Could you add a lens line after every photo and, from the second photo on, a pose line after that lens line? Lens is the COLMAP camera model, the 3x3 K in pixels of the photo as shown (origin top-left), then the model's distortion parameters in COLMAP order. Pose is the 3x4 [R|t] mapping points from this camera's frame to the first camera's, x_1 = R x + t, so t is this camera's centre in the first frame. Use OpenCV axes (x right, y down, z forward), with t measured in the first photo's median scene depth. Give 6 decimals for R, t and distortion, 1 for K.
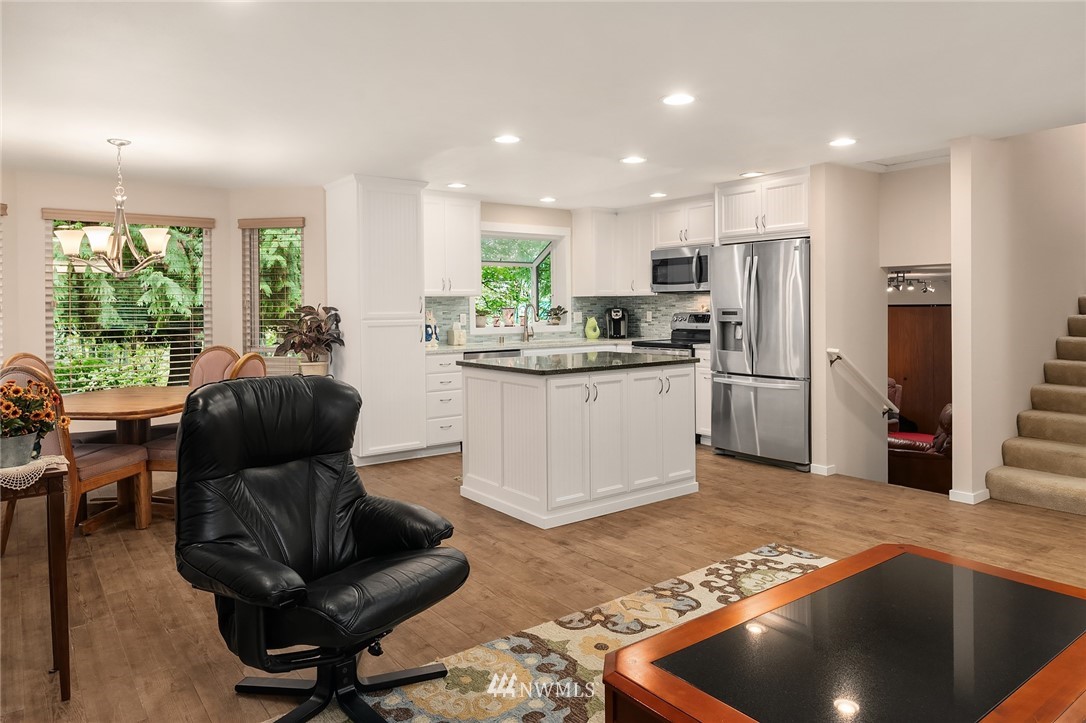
lens RADIAL K [[705.5, 0, 547.0], [0, 705.5, 325.4], [0, 0, 1]] dist [-0.000091, -0.007074]
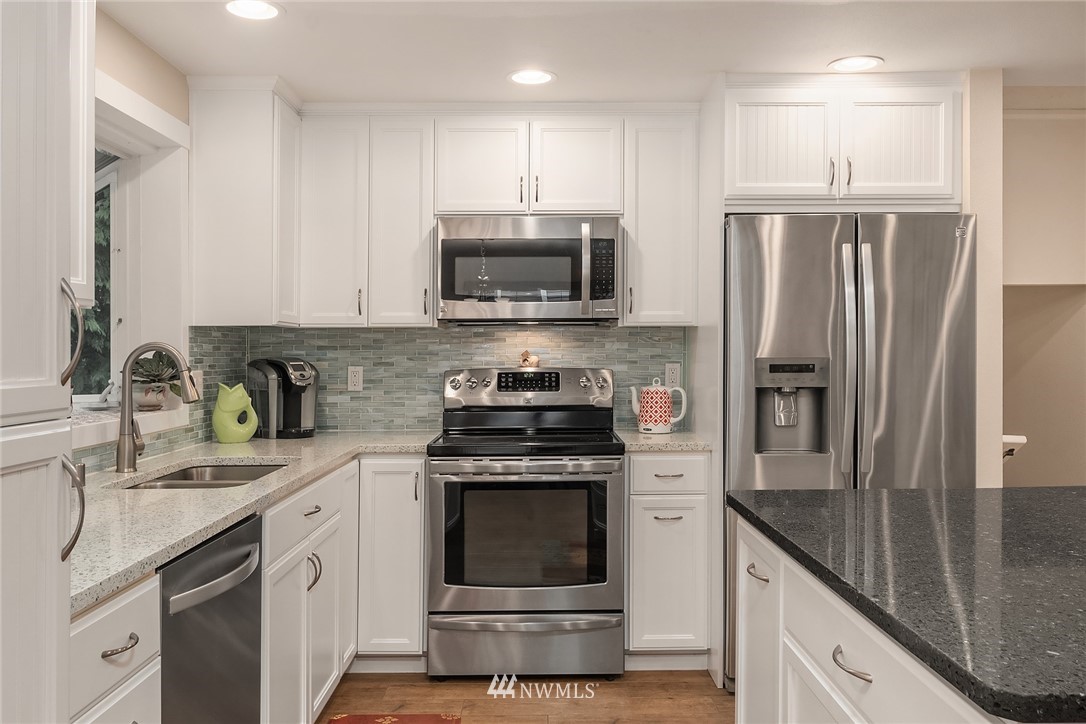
lens RADIAL K [[900.2, 0, 550.7], [0, 900.2, 365.0], [0, 0, 1]] dist [-0.011981, -0.008817]
pose [[0.595170, -0.005050, 0.803584, -0.453681], [0.022909, 0.999680, -0.010685, -0.026670], [-0.803273, 0.024768, 0.595095, 1.267618]]
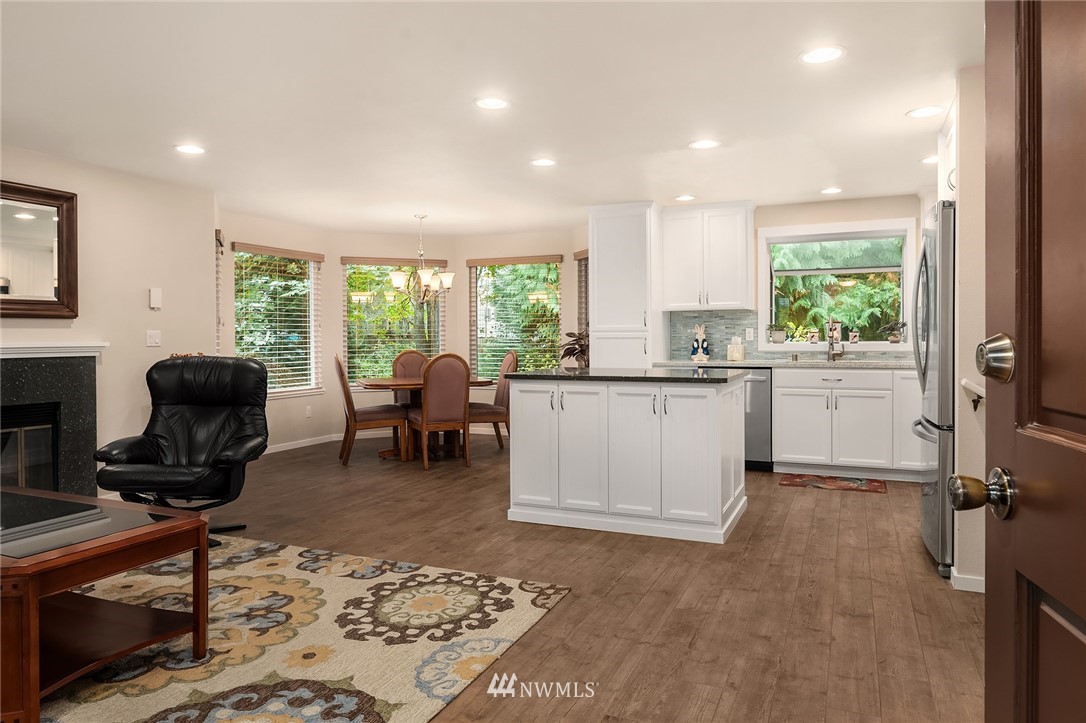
lens RADIAL K [[705.5, 0, 547.8], [0, 705.5, 341.9], [0, 0, 1]] dist [-0.000091, -0.007074]
pose [[0.487933, 0.012992, -0.872784, 1.090488], [-0.022677, 0.999740, 0.002204, 0.011363], [0.872586, 0.018716, 0.488101, 0.576335]]
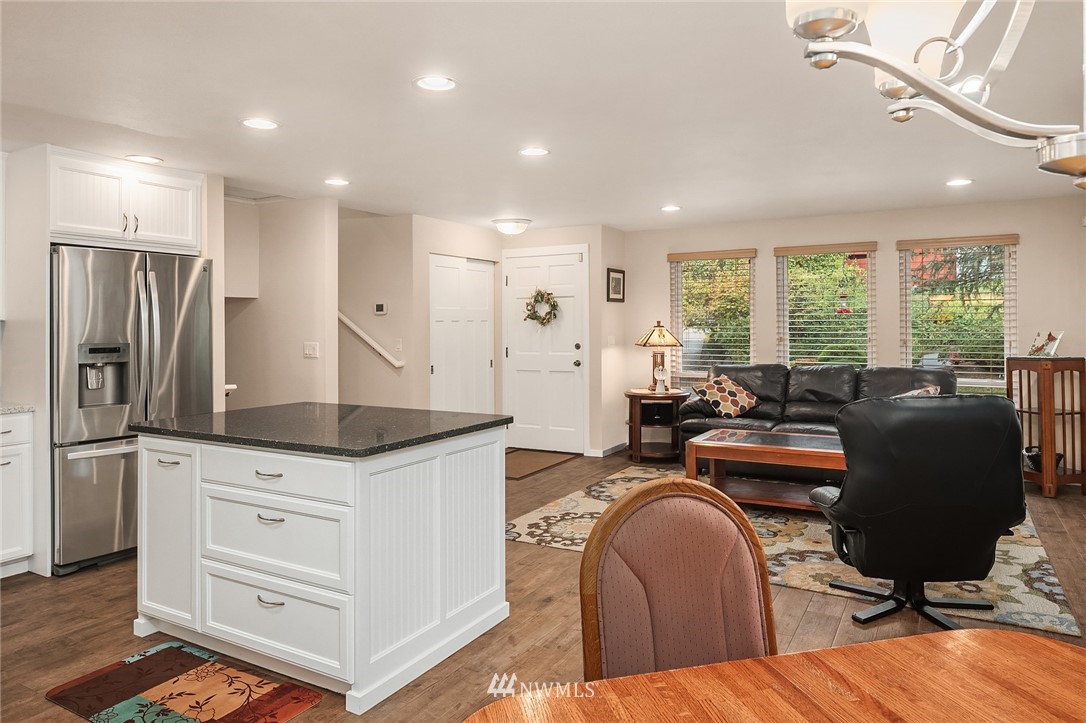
lens RADIAL K [[705.5, 0, 547.2], [0, 705.5, 329.4], [0, 0, 1]] dist [-0.000091, -0.007074]
pose [[-0.392623, 0.007500, 0.919669, -0.844442], [0.035659, 0.999339, 0.007074, -0.042656], [-0.919008, 0.035572, -0.392631, 1.409950]]
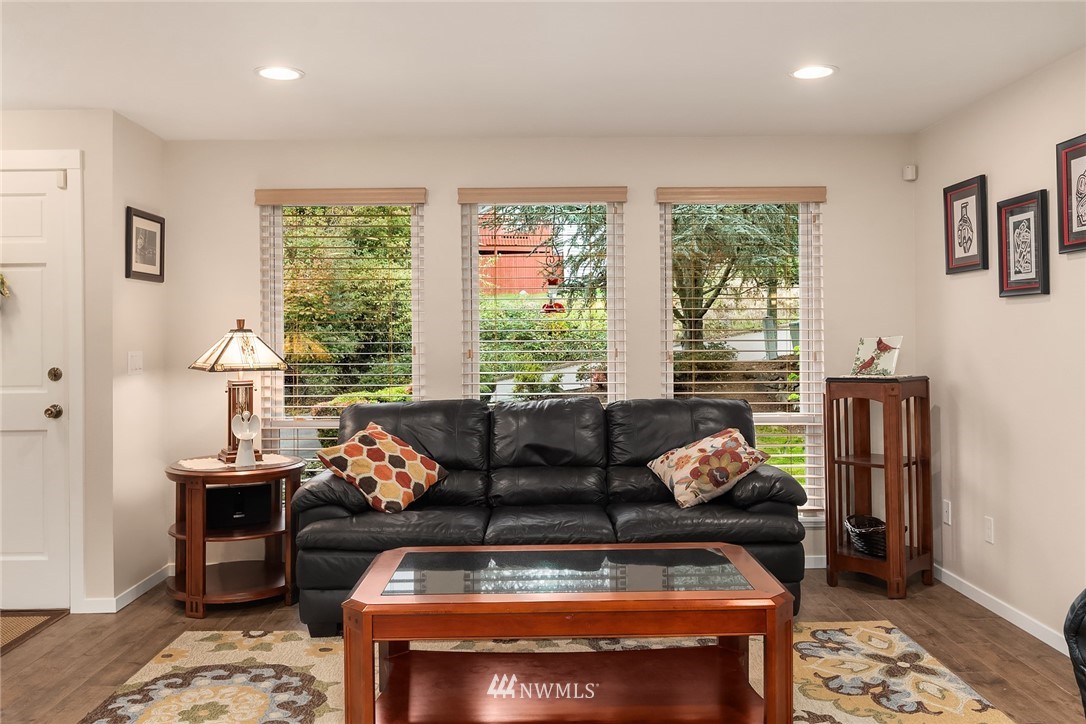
lens RADIAL K [[900.2, 0, 554.8], [0, 900.2, 329.3], [0, 0, 1]] dist [-0.011981, -0.008817]
pose [[-0.809960, 0.020867, 0.586114, -0.241461], [0.031720, 0.999463, 0.008252, -0.024253], [-0.585627, 0.025275, -0.810187, 1.104862]]
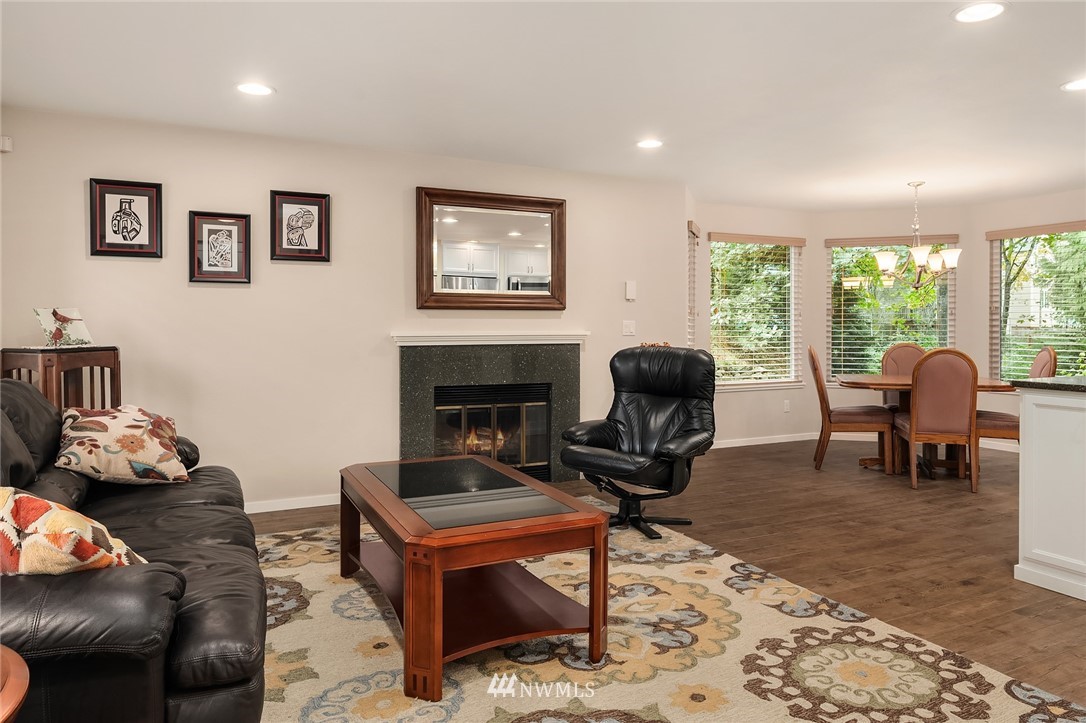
lens RADIAL K [[705.5, 0, 546.2], [0, 705.5, 332.3], [0, 0, 1]] dist [-0.000091, -0.007074]
pose [[-0.192268, 0.017412, -0.981188, 0.984303], [-0.025596, 0.999413, 0.022751, 0.004854], [0.981009, 0.029488, -0.191710, 0.695462]]
